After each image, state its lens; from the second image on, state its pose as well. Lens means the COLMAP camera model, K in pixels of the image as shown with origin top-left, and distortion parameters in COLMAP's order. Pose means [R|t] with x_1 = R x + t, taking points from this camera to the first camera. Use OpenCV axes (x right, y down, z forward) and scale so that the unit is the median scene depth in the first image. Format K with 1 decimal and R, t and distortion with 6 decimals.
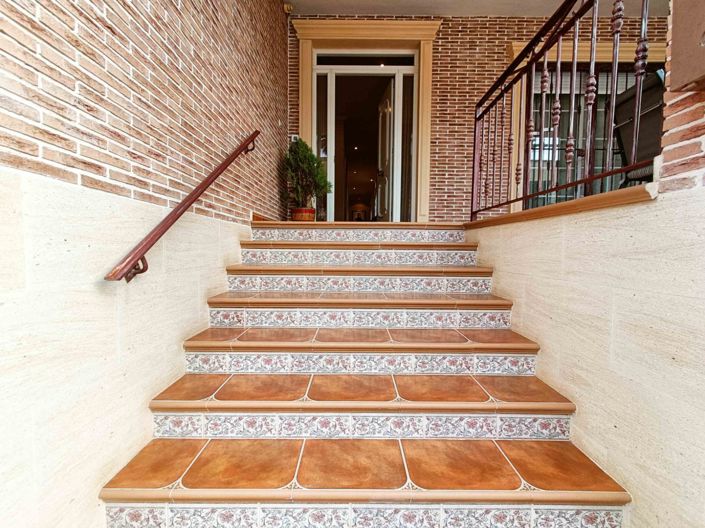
lens RADIAL K [[316.2, 0, 352.4], [0, 316.2, 264.6], [0, 0, 1]] dist [0.004394, 0.000402]
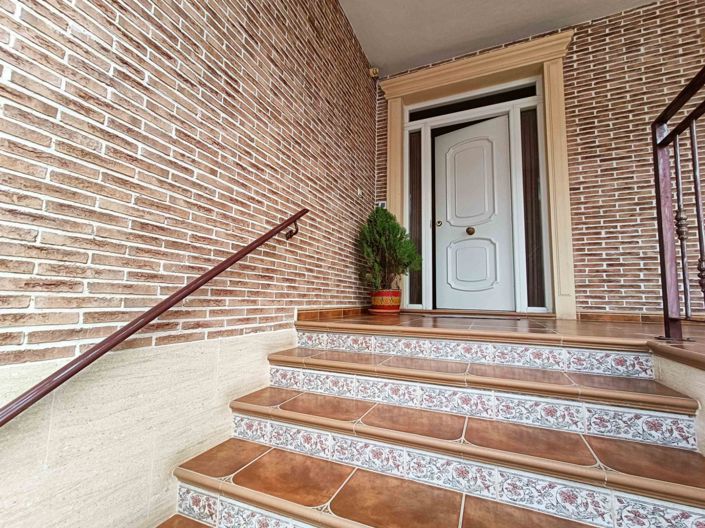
lens RADIAL K [[316.2, 0, 353.4], [0, 316.2, 265.8], [0, 0, 1]] dist [0.004394, 0.000402]
pose [[0.920880, -0.034402, -0.388324, 0.080322], [-0.028739, 0.987398, -0.155627, -0.107893], [0.388785, 0.154474, 0.908287, 0.229760]]
